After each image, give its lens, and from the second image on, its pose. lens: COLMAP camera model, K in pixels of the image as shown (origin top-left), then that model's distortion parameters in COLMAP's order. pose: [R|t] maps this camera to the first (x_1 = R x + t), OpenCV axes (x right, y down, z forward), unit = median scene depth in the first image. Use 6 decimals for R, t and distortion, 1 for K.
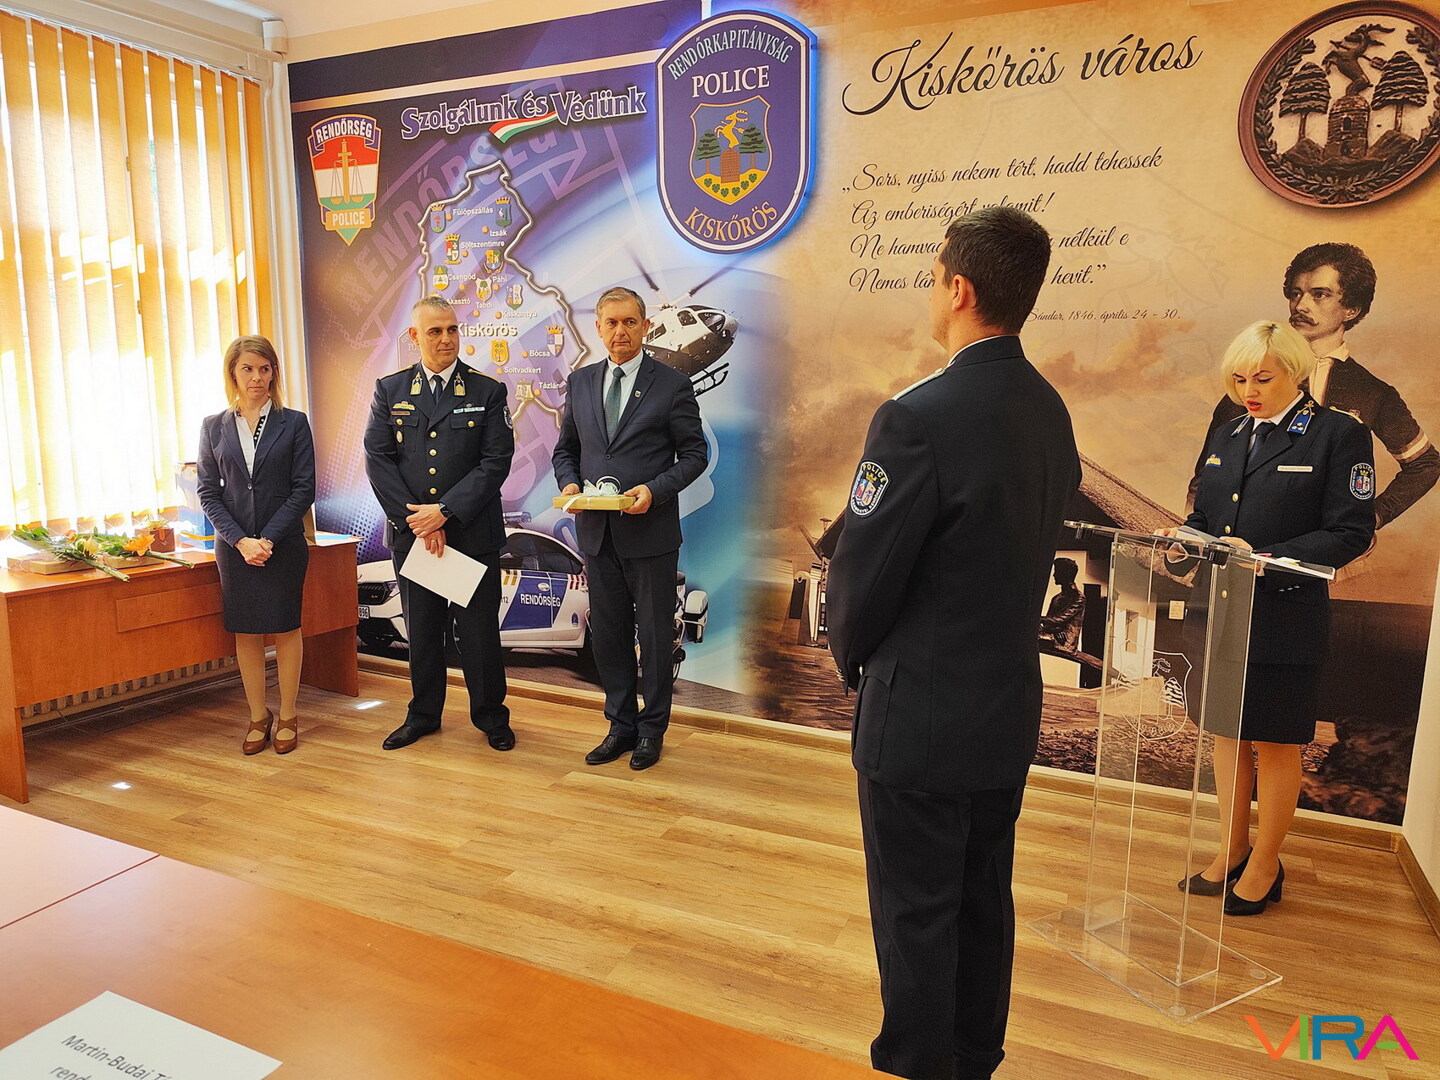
lens RADIAL K [[984.2, 0, 711.6], [0, 984.2, 537.1], [0, 0, 1]] dist [0.025880, -0.034685]
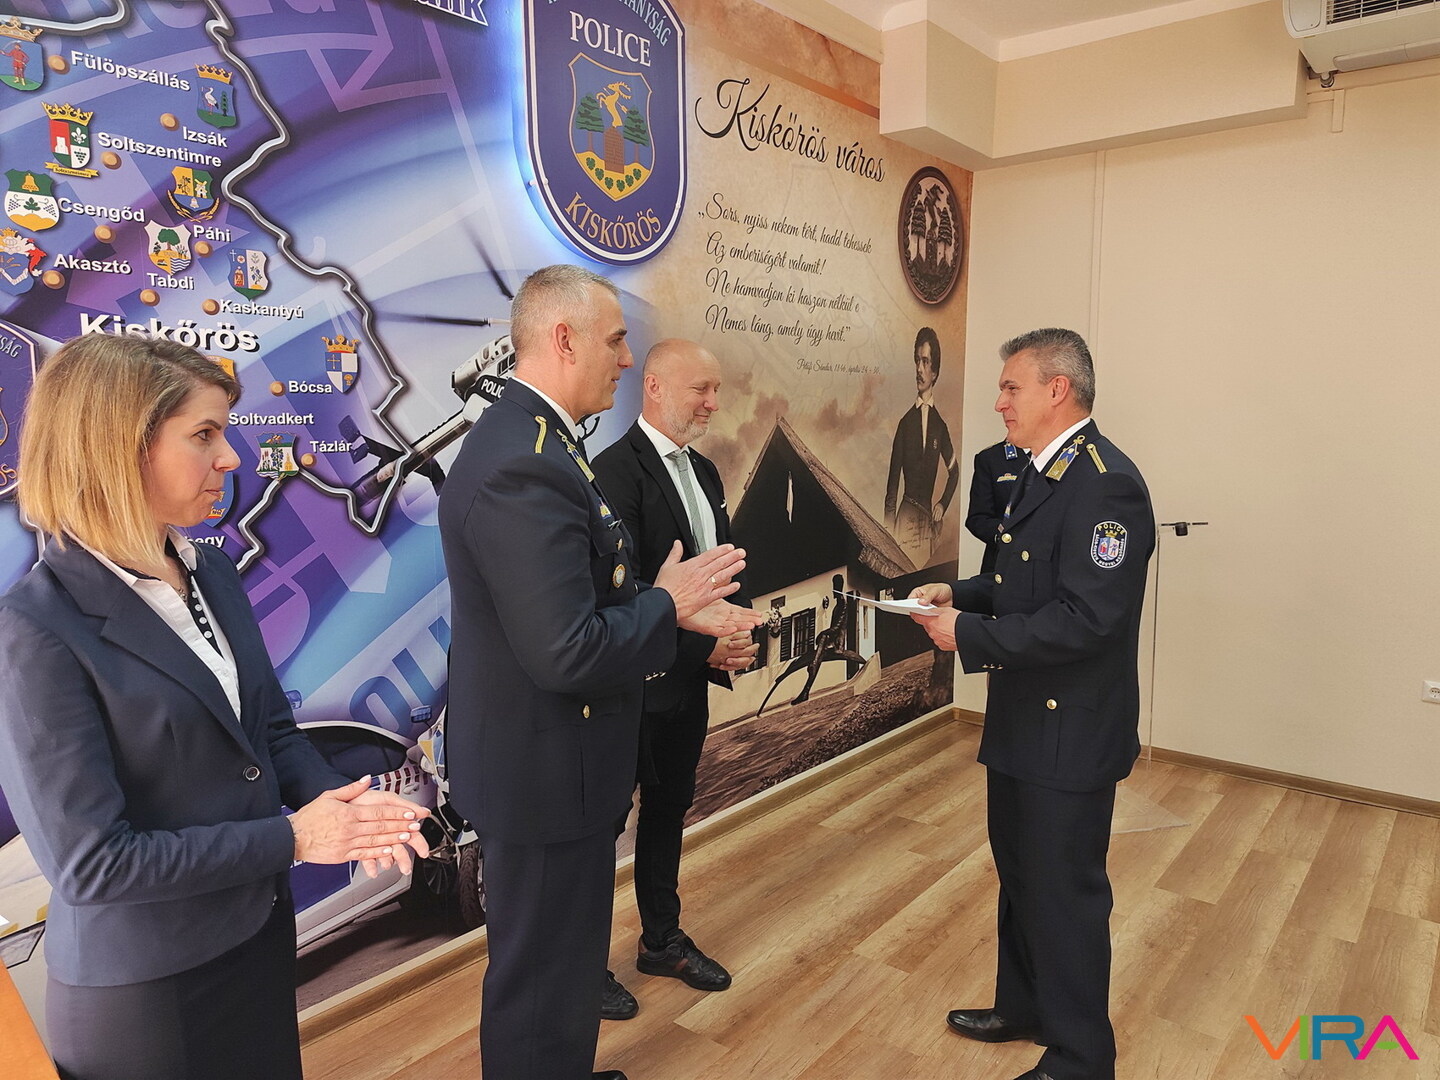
lens RADIAL K [[984.2, 0, 714.0], [0, 984.2, 541.2], [0, 0, 1]] dist [0.025880, -0.034685]
pose [[0.266364, -0.131939, 0.954800, -0.739366], [0.158821, 0.983055, 0.091536, -0.138522], [-0.950698, 0.127260, 0.282806, 0.759746]]
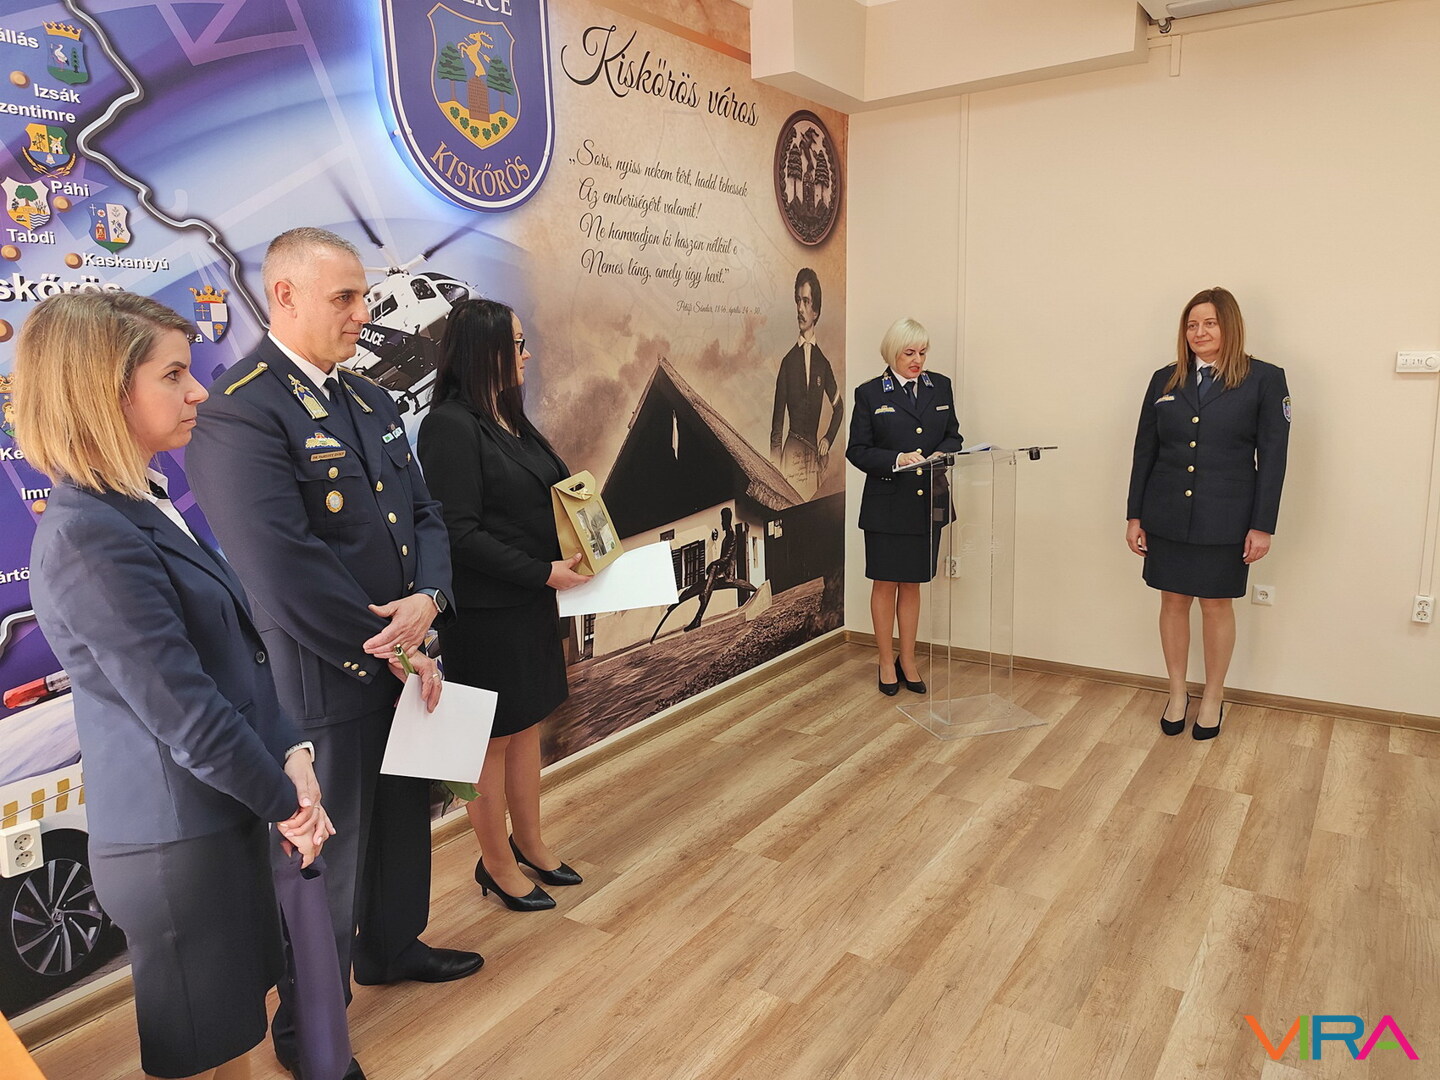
lens RADIAL K [[984.2, 0, 718.2], [0, 984.2, 539.3], [0, 0, 1]] dist [0.025880, -0.034685]
pose [[0.189803, -0.191466, 0.962972, -0.780272], [0.182849, 0.970536, 0.156930, -0.126354], [-0.964646, 0.146292, 0.219220, 0.704457]]
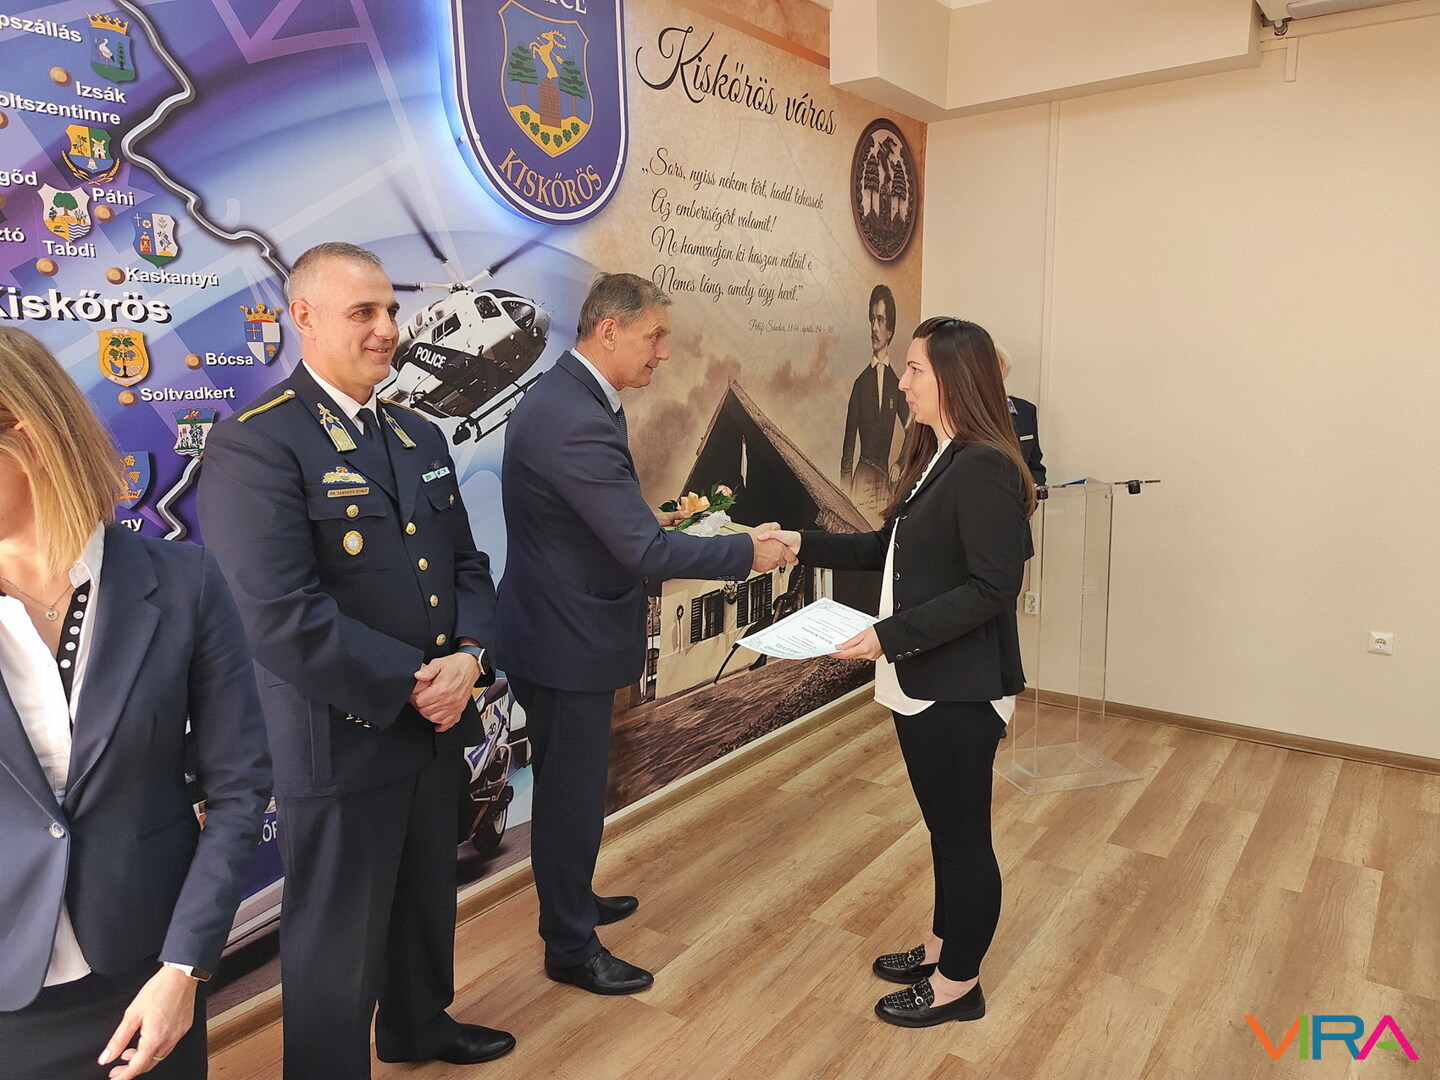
lens RADIAL K [[984.2, 0, 719.5], [0, 984.2, 542.5], [0, 0, 1]] dist [0.025880, -0.034685]
pose [[0.226413, -0.179342, 0.957378, -0.719890], [0.173044, 0.974674, 0.141658, -0.143431], [-0.958537, 0.133595, 0.251713, 0.749790]]
